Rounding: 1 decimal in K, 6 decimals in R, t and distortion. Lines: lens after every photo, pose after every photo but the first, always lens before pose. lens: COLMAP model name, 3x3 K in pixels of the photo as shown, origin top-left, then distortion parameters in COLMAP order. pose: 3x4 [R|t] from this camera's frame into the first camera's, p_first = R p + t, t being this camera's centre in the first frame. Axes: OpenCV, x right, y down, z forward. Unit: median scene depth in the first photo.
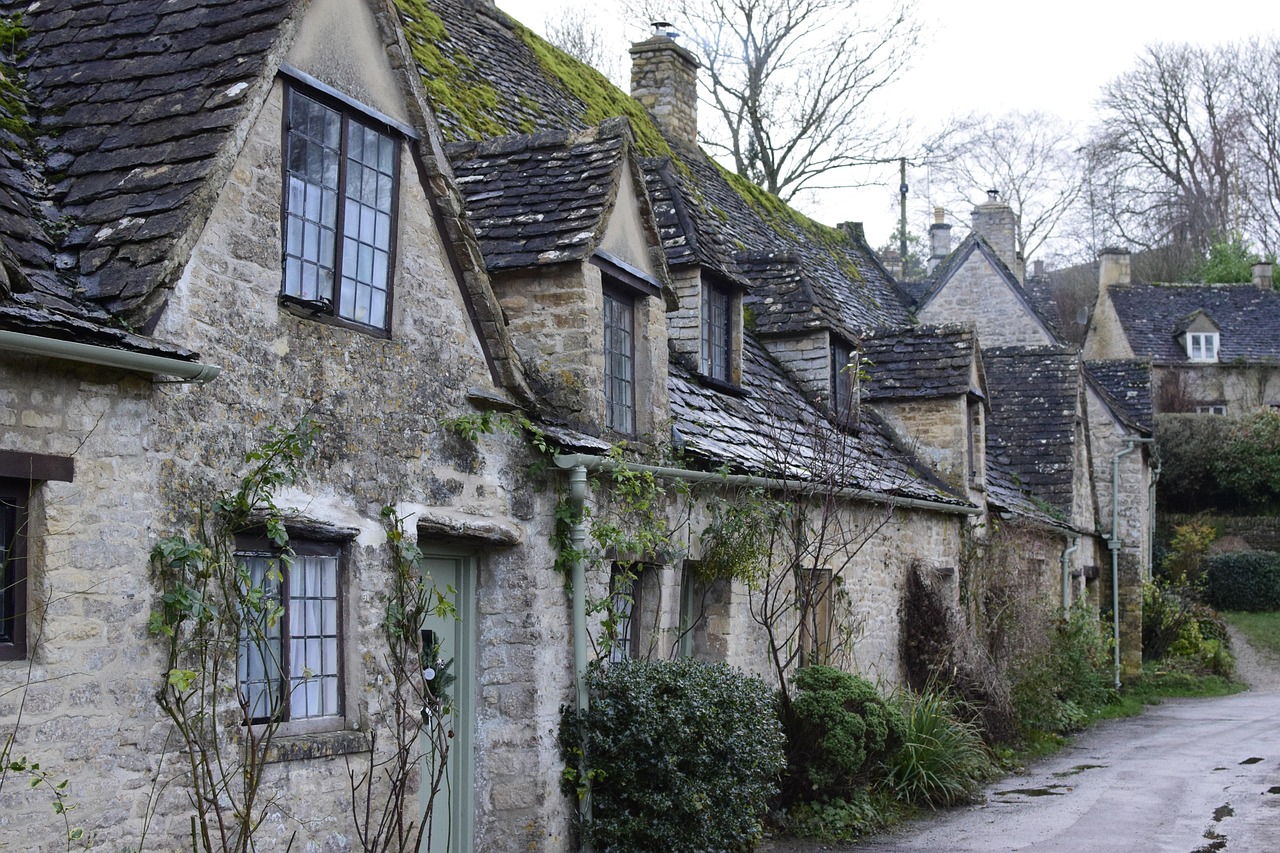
lens RADIAL K [[1844.3, 0, 640.0], [0, 1844.3, 426.5], [0, 0, 1]] dist [-0.151175, -0.022696]
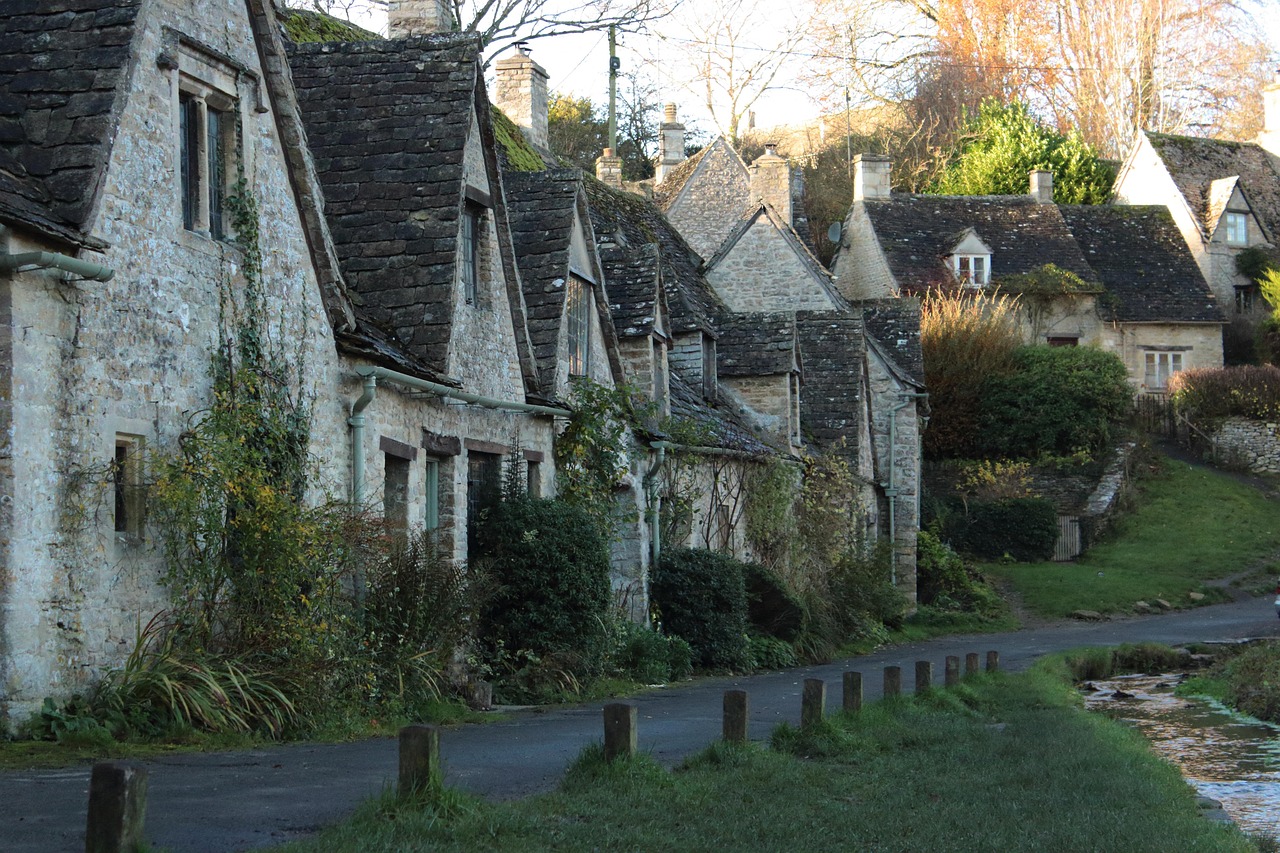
lens RADIAL K [[2602.9, 0, 640.0], [0, 2602.9, 426.5], [0, 0, 1]] dist [-0.001225, 0.020934]
pose [[0.984770, -0.004318, 0.173808, -0.154086], [-0.001776, 0.999390, 0.034889, -0.027608], [-0.173852, -0.034666, 0.984161, -0.488593]]
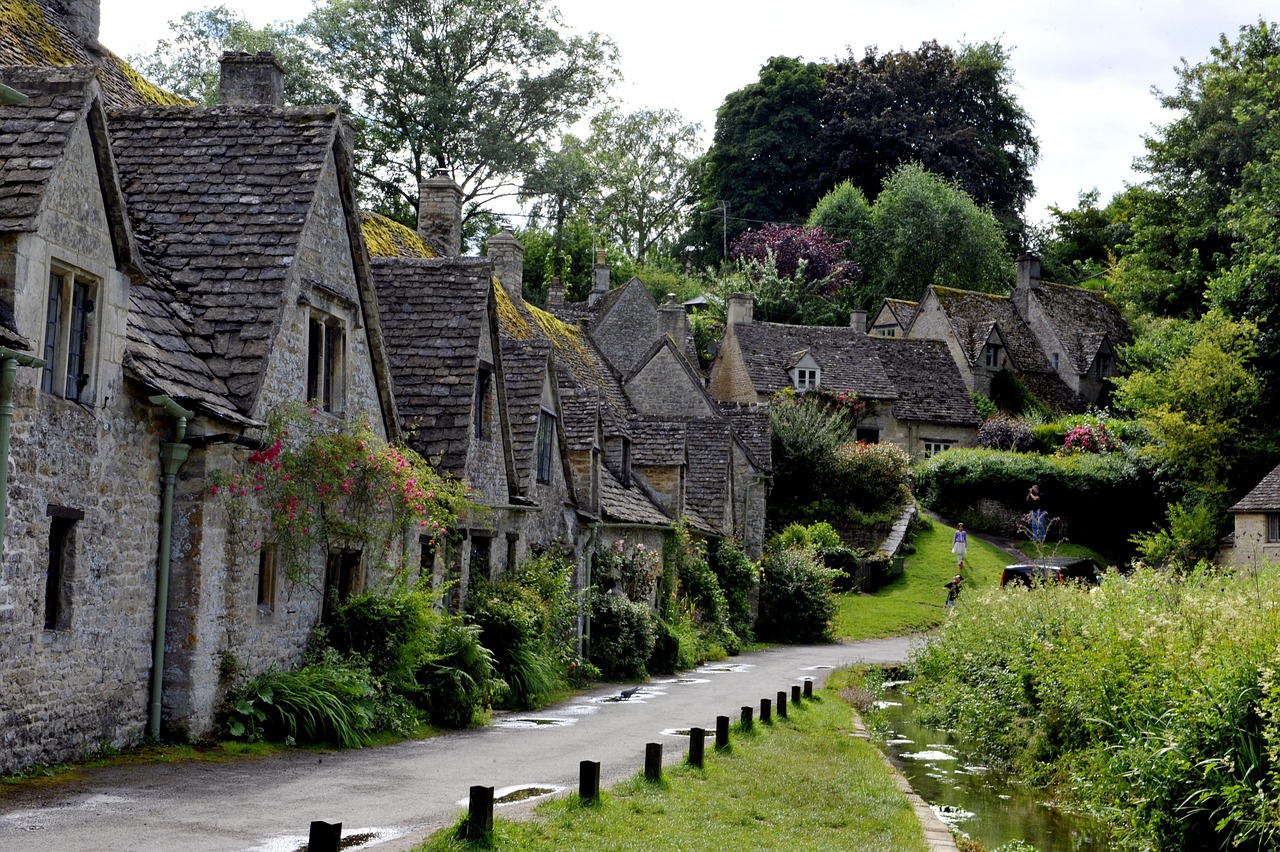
lens RADIAL K [[1868.2, 0, 640.0], [0, 1868.2, 426.0], [0, 0, 1]] dist [0.015582, 0.010298]
pose [[0.975771, 0.050328, 0.212928, -0.172039], [-0.054306, 0.998441, 0.012869, -0.051173], [-0.211948, -0.024120, 0.976983, -0.537380]]
